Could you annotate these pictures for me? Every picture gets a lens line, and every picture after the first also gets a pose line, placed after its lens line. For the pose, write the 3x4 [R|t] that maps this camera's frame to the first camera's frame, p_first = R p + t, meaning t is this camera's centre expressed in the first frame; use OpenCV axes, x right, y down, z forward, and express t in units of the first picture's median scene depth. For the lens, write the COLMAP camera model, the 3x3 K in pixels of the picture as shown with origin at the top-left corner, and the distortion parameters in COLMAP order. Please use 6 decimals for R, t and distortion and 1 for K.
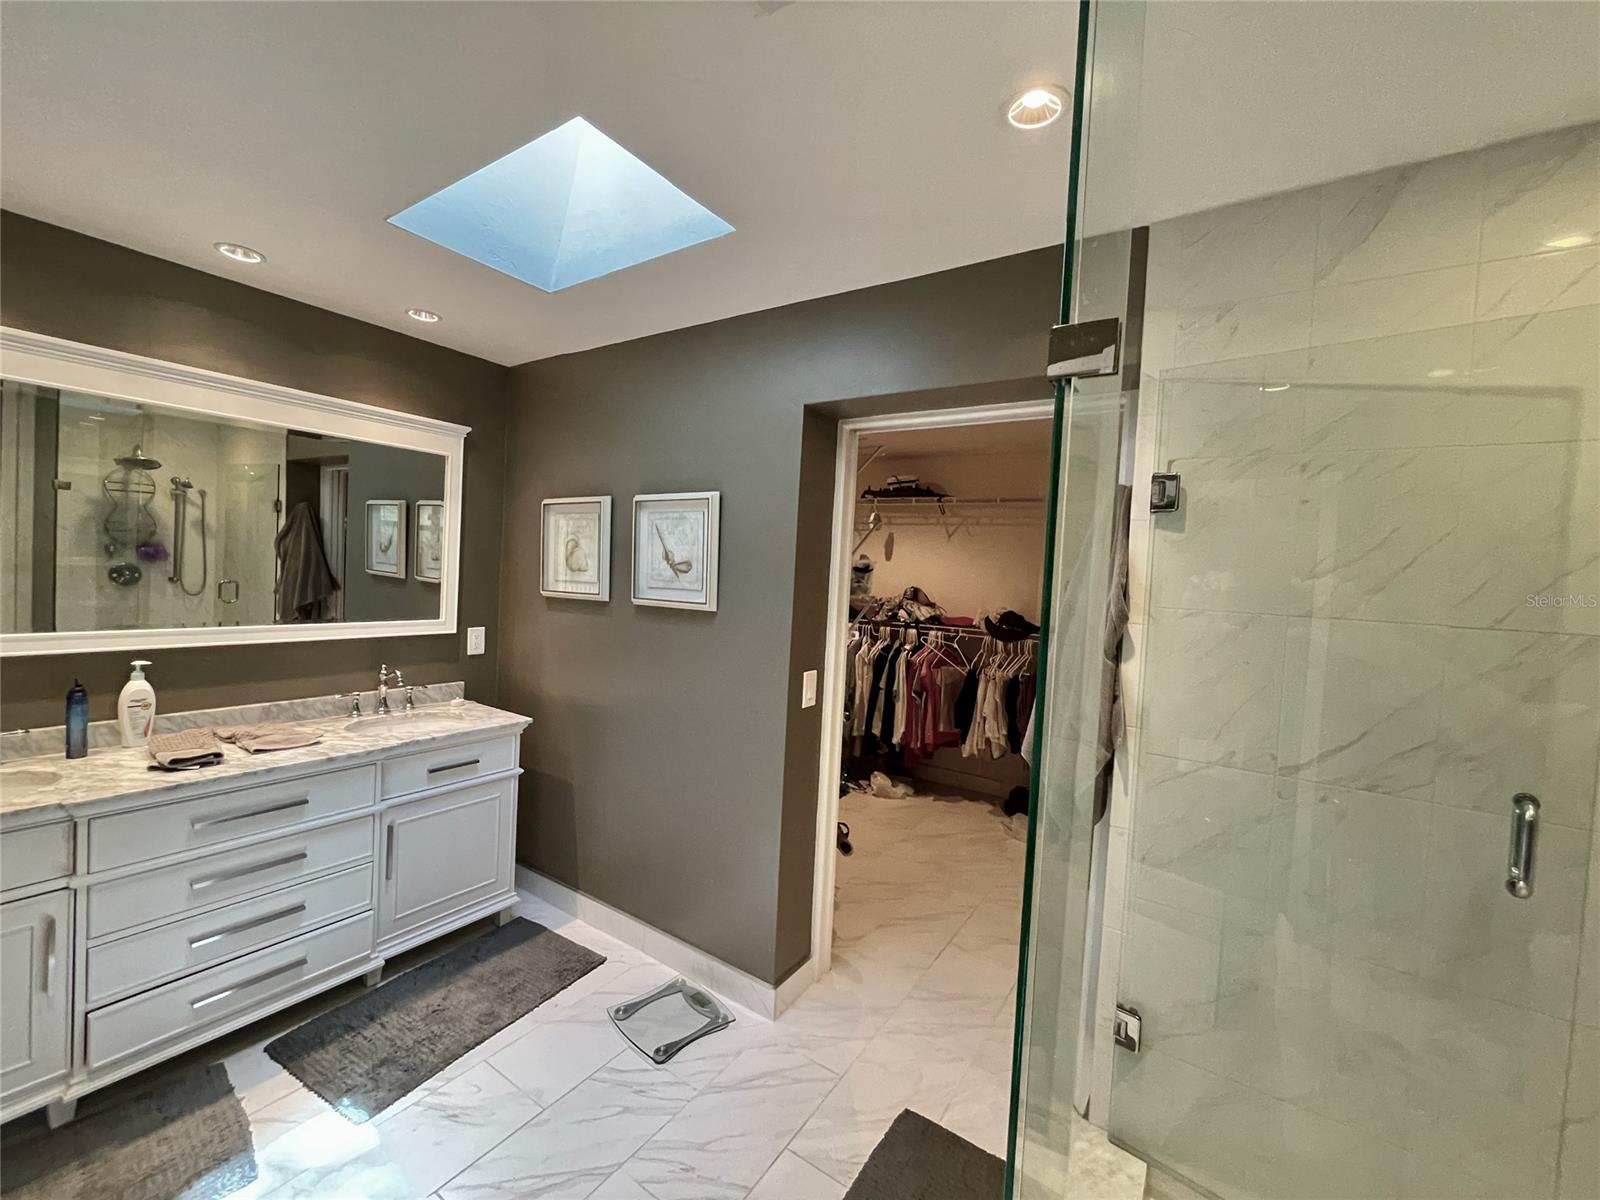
lens RADIAL K [[647.7, 0, 800.0], [0, 647.7, 600.0], [0, 0, 1]] dist [-0.002973, -0.000213]
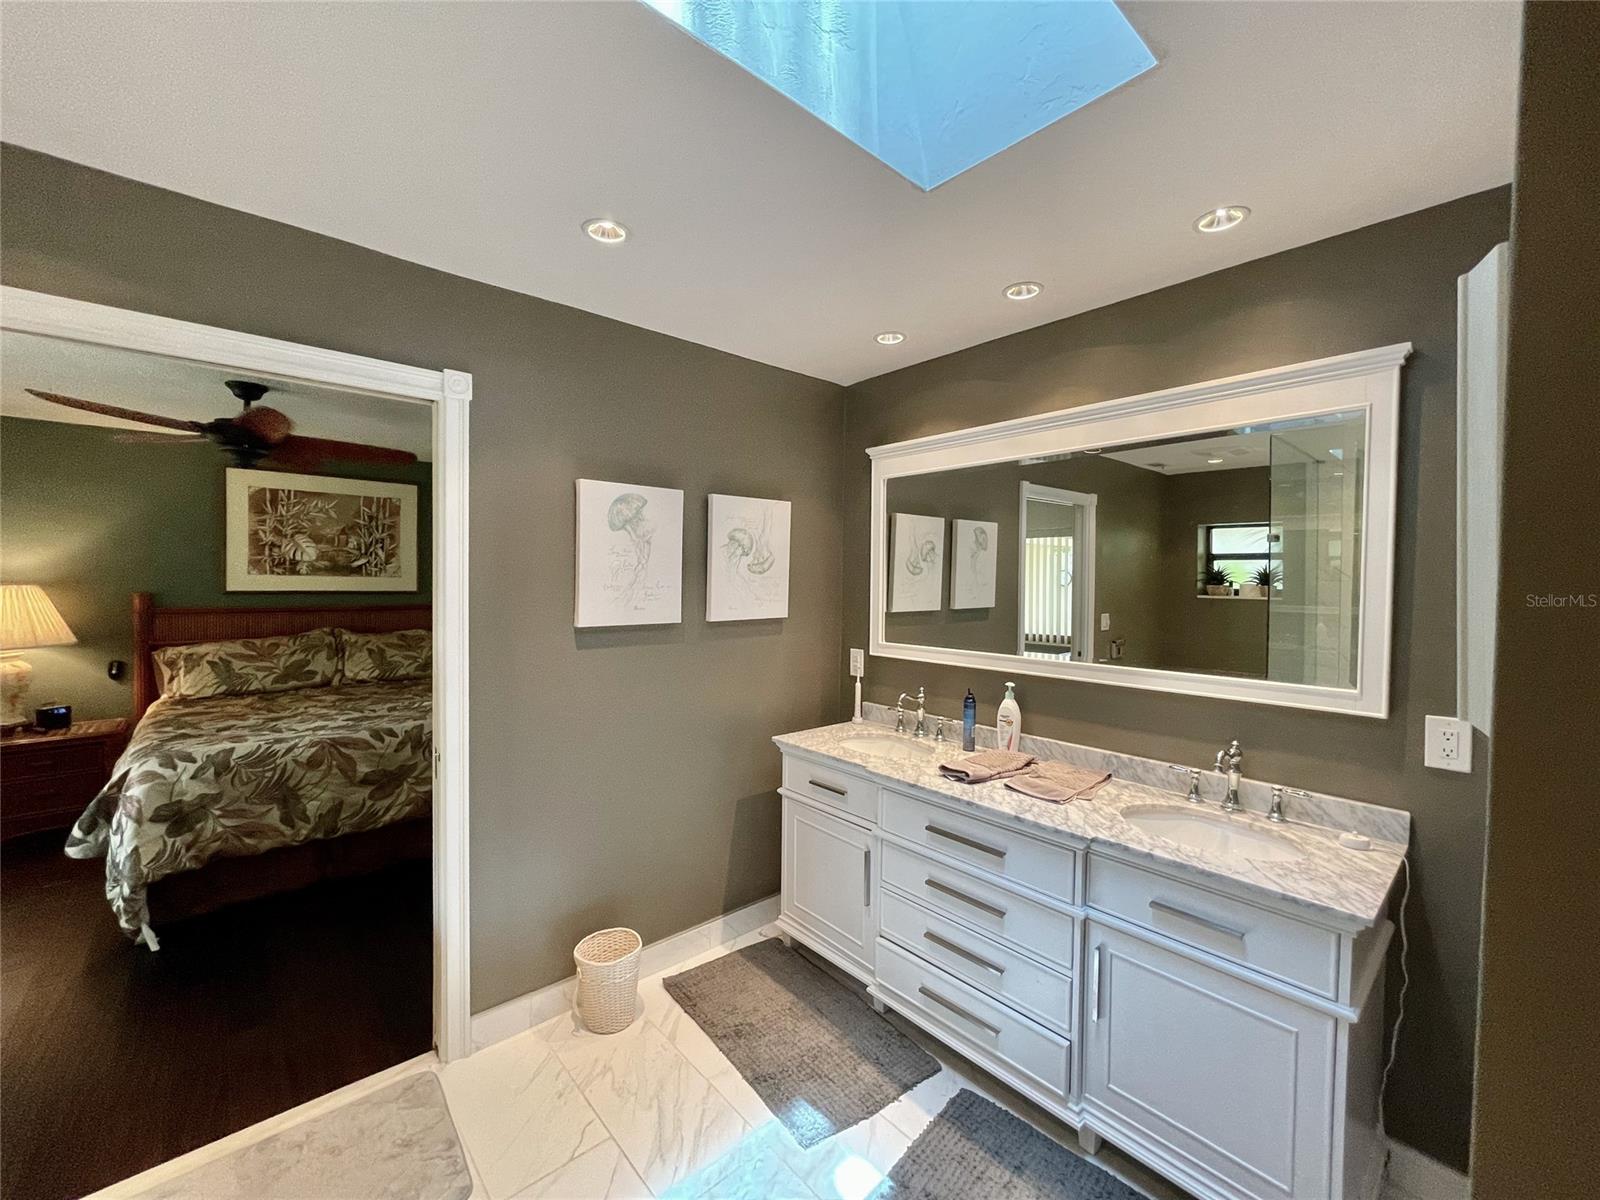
lens RADIAL K [[647.7, 0, 800.0], [0, 647.7, 600.0], [0, 0, 1]] dist [-0.002973, -0.000213]
pose [[-0.248416, -0.025035, -0.968330, 0.188927], [-0.067692, 0.997671, -0.008428, -0.017035], [0.966285, 0.063455, -0.249532, 0.915607]]
